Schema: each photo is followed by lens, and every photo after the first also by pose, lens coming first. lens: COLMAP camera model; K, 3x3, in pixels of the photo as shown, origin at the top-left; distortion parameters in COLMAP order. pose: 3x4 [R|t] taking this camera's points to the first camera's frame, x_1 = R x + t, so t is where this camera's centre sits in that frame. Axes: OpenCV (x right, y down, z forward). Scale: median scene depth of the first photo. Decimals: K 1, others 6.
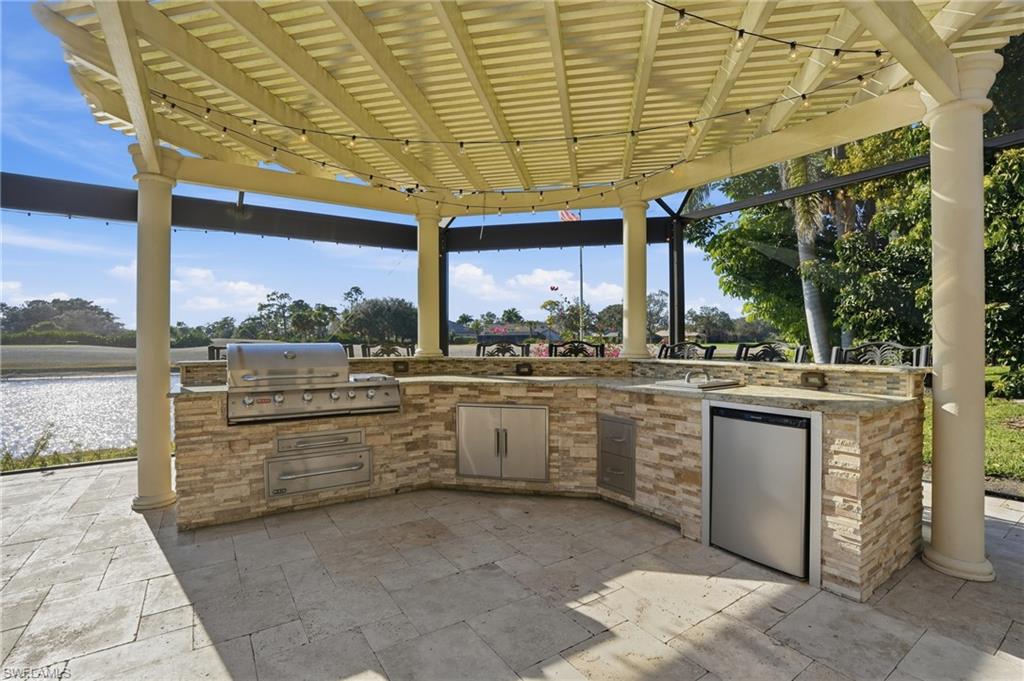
lens RADIAL K [[466.6, 0, 515.1], [0, 466.6, 340.6], [0, 0, 1]] dist [-0.036023, 0.000685]
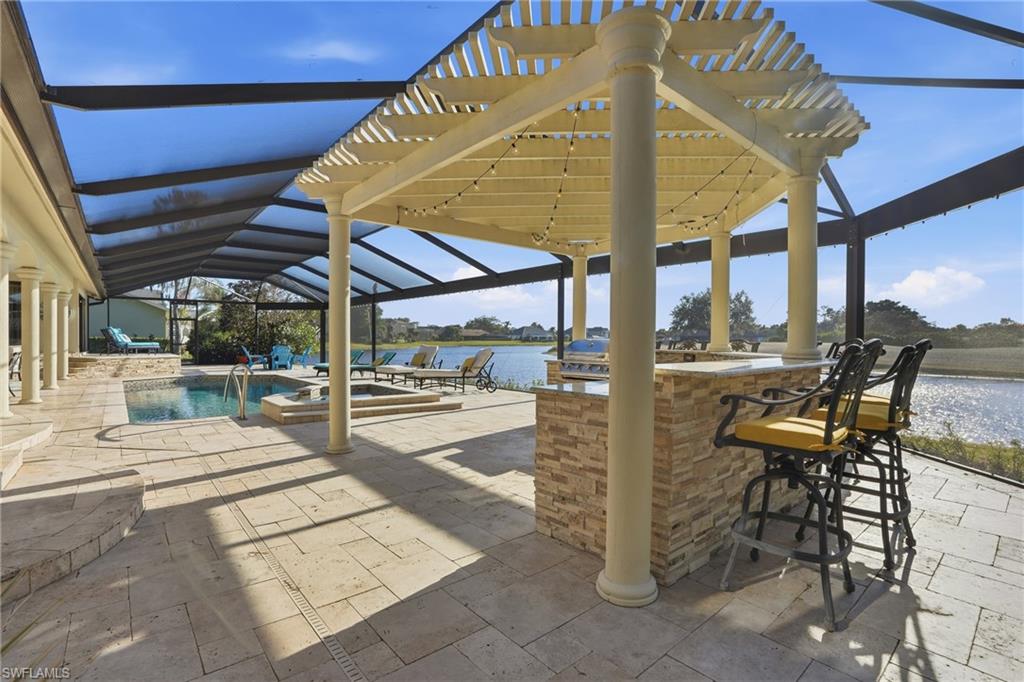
lens RADIAL K [[476.7, 0, 509.8], [0, 476.7, 341.4], [0, 0, 1]] dist [-0.032407, 0.001026]
pose [[0.103803, 0.009362, -0.994554, 1.002524], [-0.005439, 0.999946, 0.008845, 0.000029], [0.994583, 0.004491, 0.103849, 0.364080]]
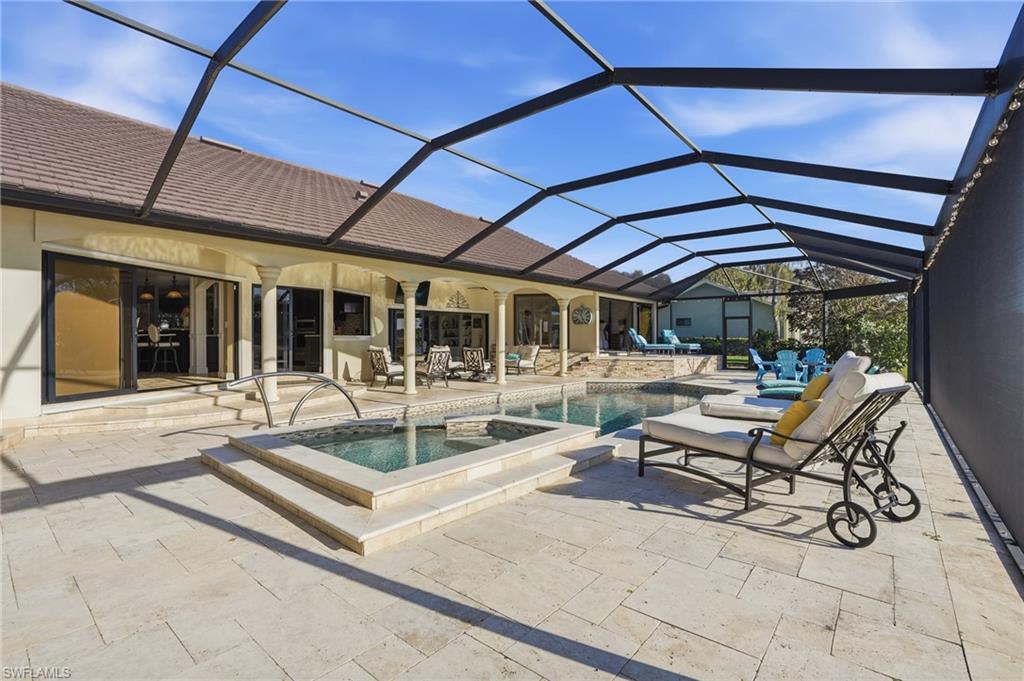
lens RADIAL K [[474.9, 0, 511.6], [0, 474.9, 338.3], [0, 0, 1]] dist [-0.057092, 0.018803]
pose [[-0.961903, 0.006828, -0.273306, -0.845962], [0.006744, 0.999976, 0.001247, 0.005179], [0.273308, -0.000644, -0.961926, 0.978437]]
